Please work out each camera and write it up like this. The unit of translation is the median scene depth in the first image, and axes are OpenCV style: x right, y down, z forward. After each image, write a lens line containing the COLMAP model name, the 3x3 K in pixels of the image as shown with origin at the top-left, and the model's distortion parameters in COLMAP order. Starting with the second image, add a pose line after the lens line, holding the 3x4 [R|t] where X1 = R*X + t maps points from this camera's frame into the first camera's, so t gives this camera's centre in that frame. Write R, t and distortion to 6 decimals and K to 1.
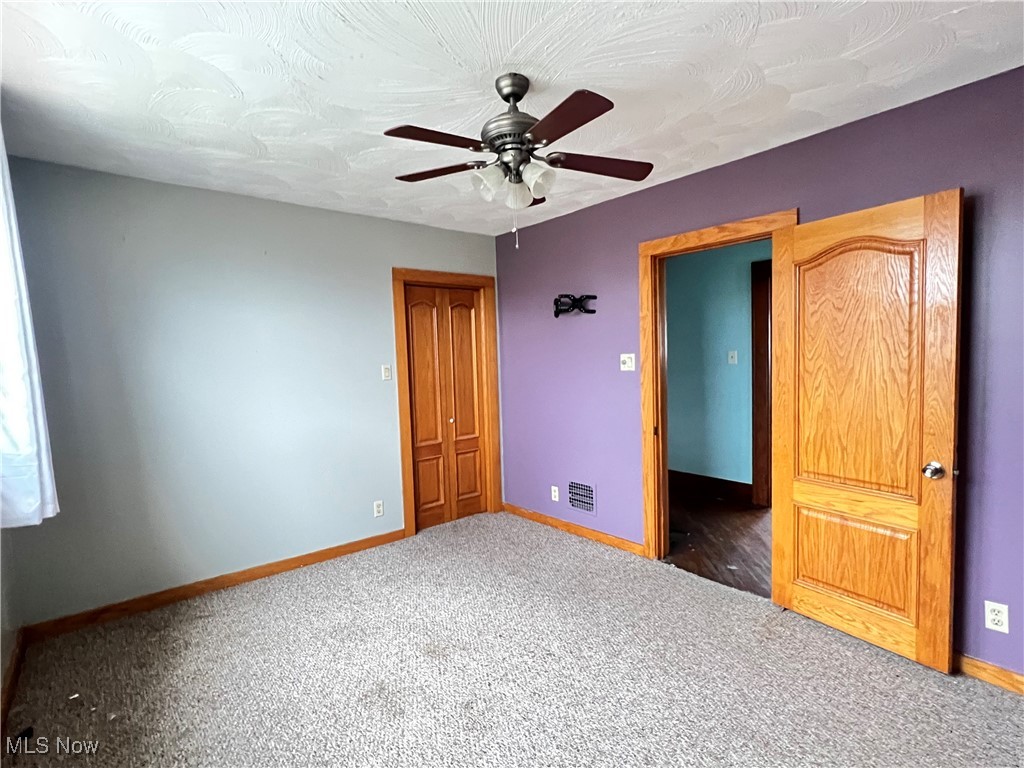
lens RADIAL K [[508.9, 0, 511.4], [0, 508.9, 384.8], [0, 0, 1]] dist [0.000821, 0.000966]
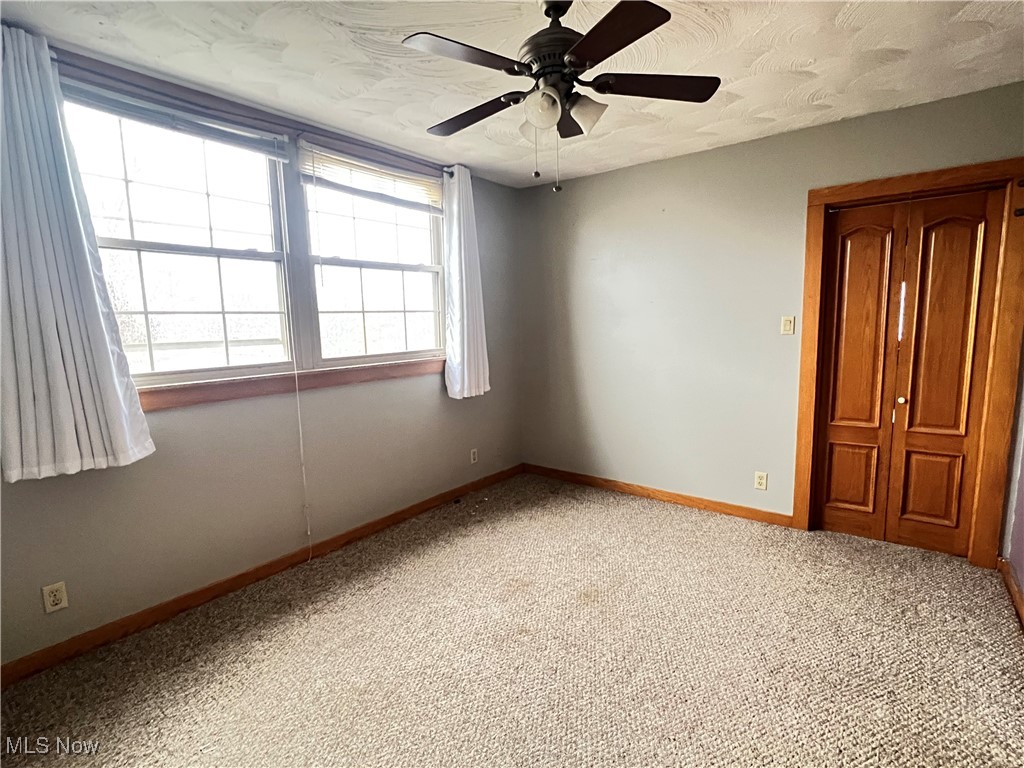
lens RADIAL K [[508.9, 0, 510.2], [0, 508.9, 389.1], [0, 0, 1]] dist [0.000821, 0.000966]
pose [[0.216707, 0.157966, -0.963372, 0.545147], [-0.040439, 0.987427, 0.152814, -0.034790], [0.975399, 0.005842, 0.220371, 0.444958]]
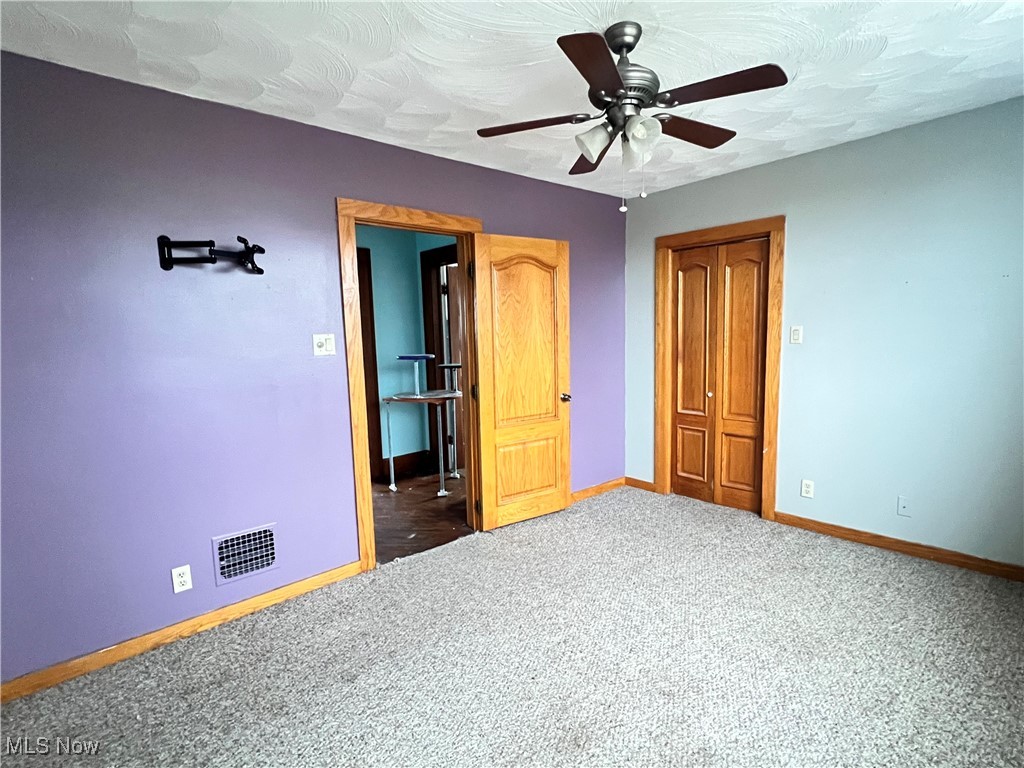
lens RADIAL K [[508.9, 0, 511.8], [0, 508.9, 386.4], [0, 0, 1]] dist [0.000821, 0.000966]
pose [[-0.025319, -0.081957, 0.996314, -0.592356], [0.084690, 0.992875, 0.083826, -0.022728], [-0.996086, 0.086501, -0.018198, 0.768136]]
